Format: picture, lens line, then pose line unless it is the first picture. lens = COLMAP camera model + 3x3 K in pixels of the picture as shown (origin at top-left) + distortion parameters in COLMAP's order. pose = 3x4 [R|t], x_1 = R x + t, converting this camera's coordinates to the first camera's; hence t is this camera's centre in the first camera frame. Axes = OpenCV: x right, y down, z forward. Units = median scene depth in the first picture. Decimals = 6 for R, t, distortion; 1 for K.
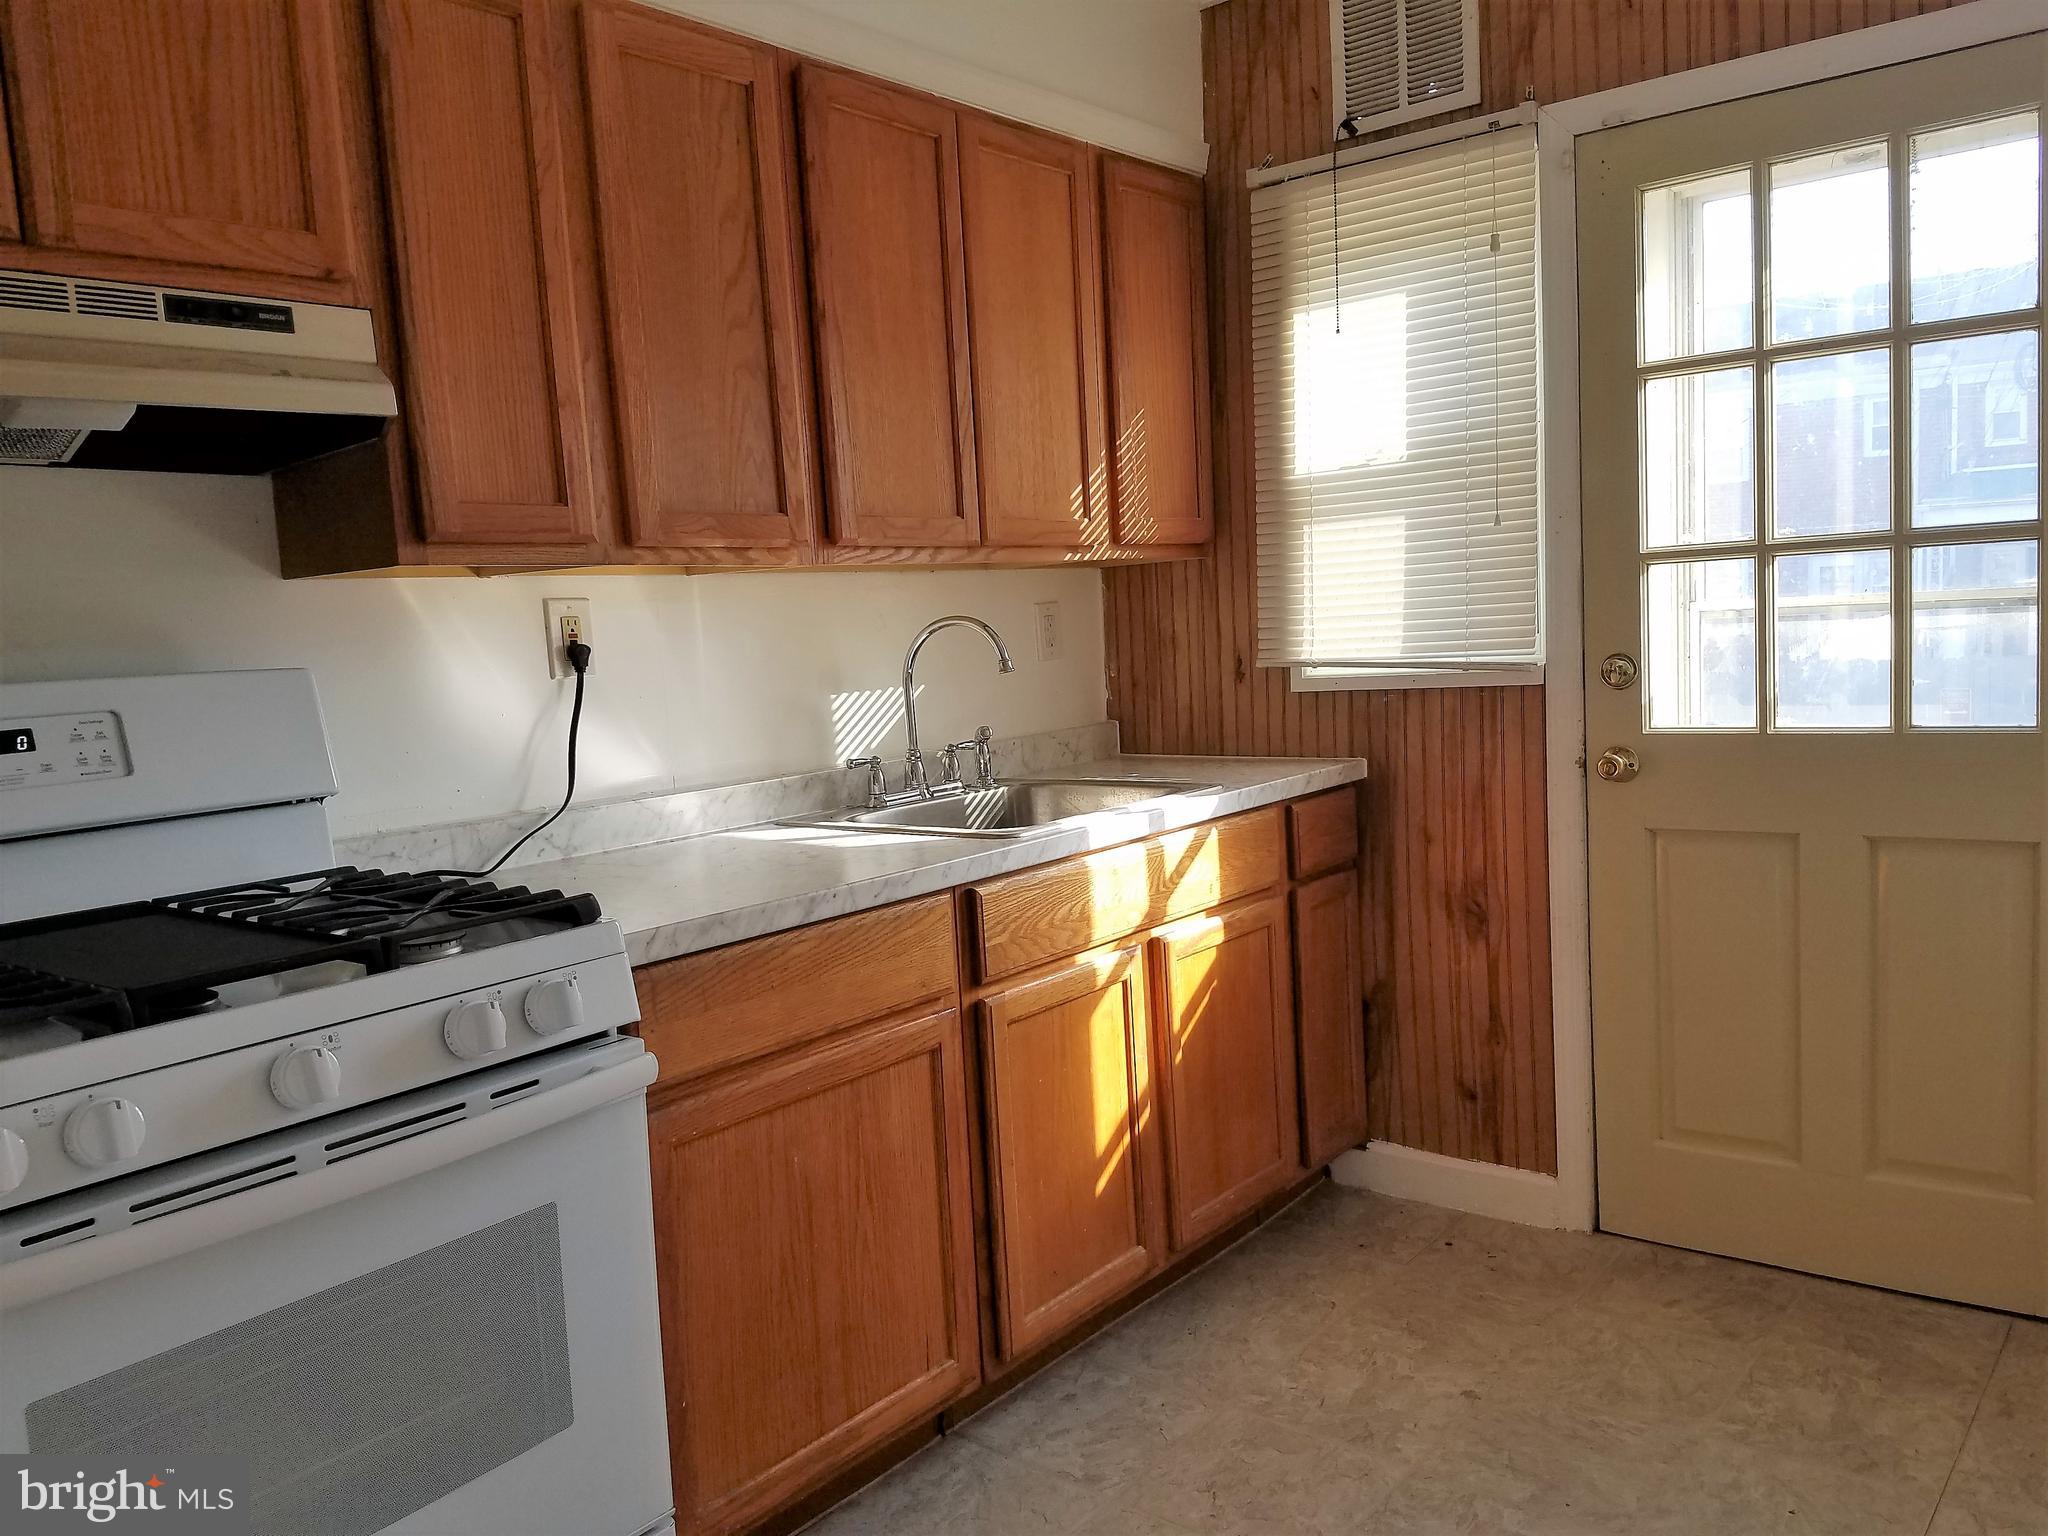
lens RADIAL K [[1641.4, 0, 1021.5], [0, 1641.4, 801.9], [0, 0, 1]] dist [0.099149, -0.138977]
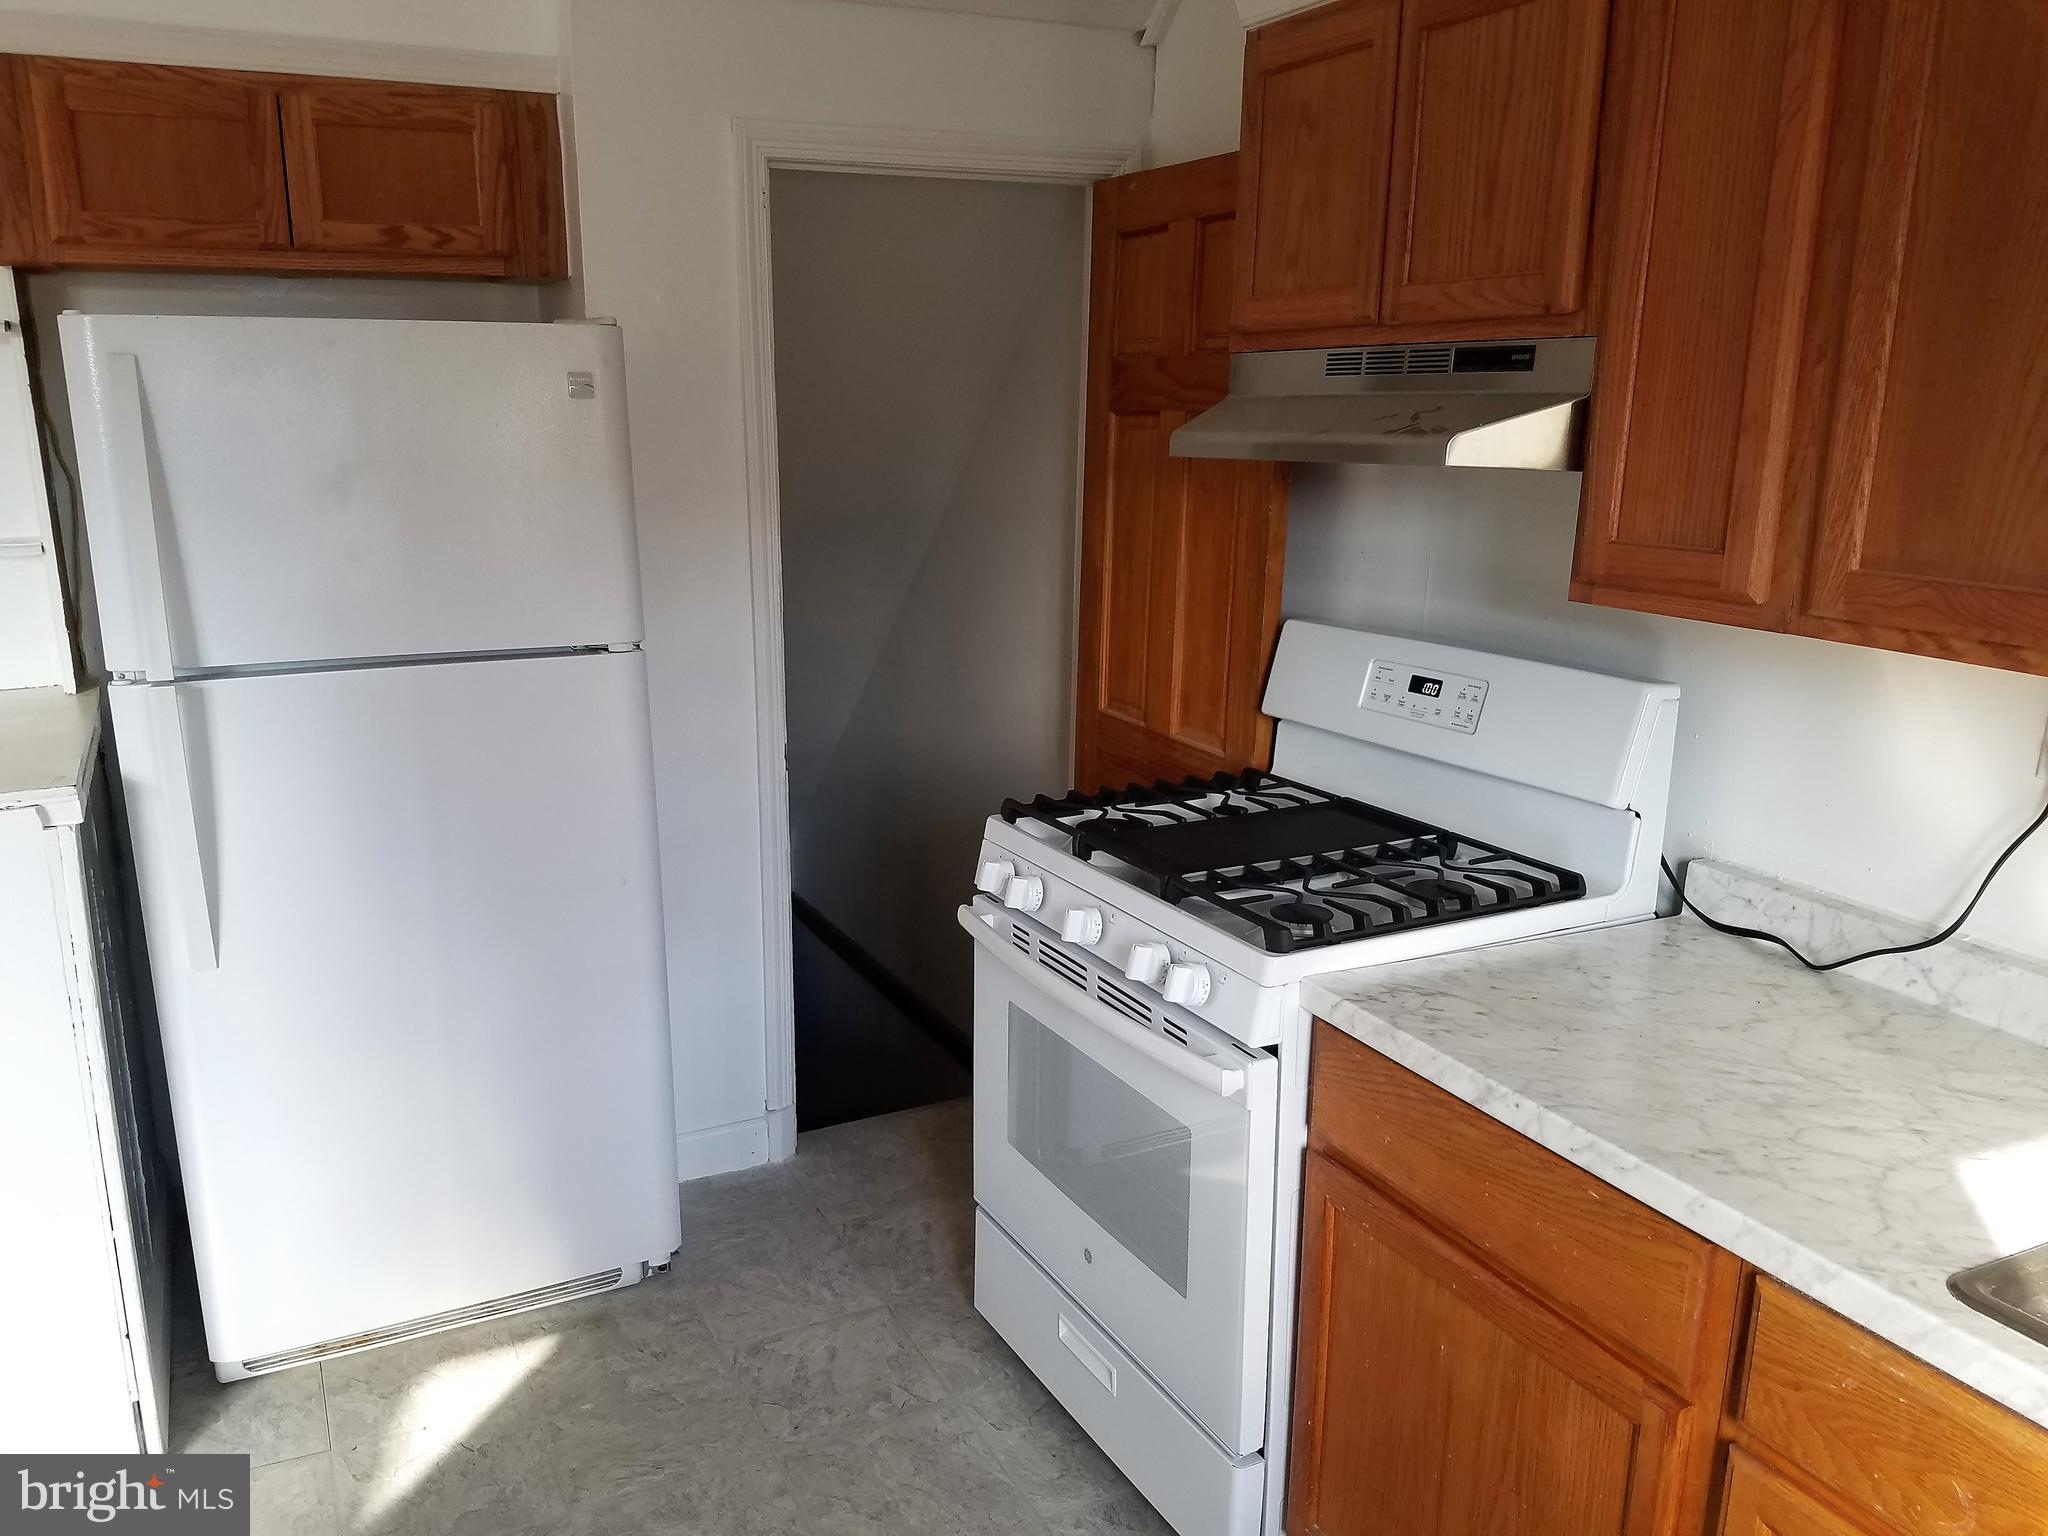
lens RADIAL K [[1641.4, 0, 1021.5], [0, 1641.4, 801.9], [0, 0, 1]] dist [0.099149, -0.138977]
pose [[-0.419865, 0.273889, -0.865273, 0.684814], [-0.080696, 0.938337, 0.336173, -0.356562], [0.903992, 0.210972, -0.371873, 1.171828]]
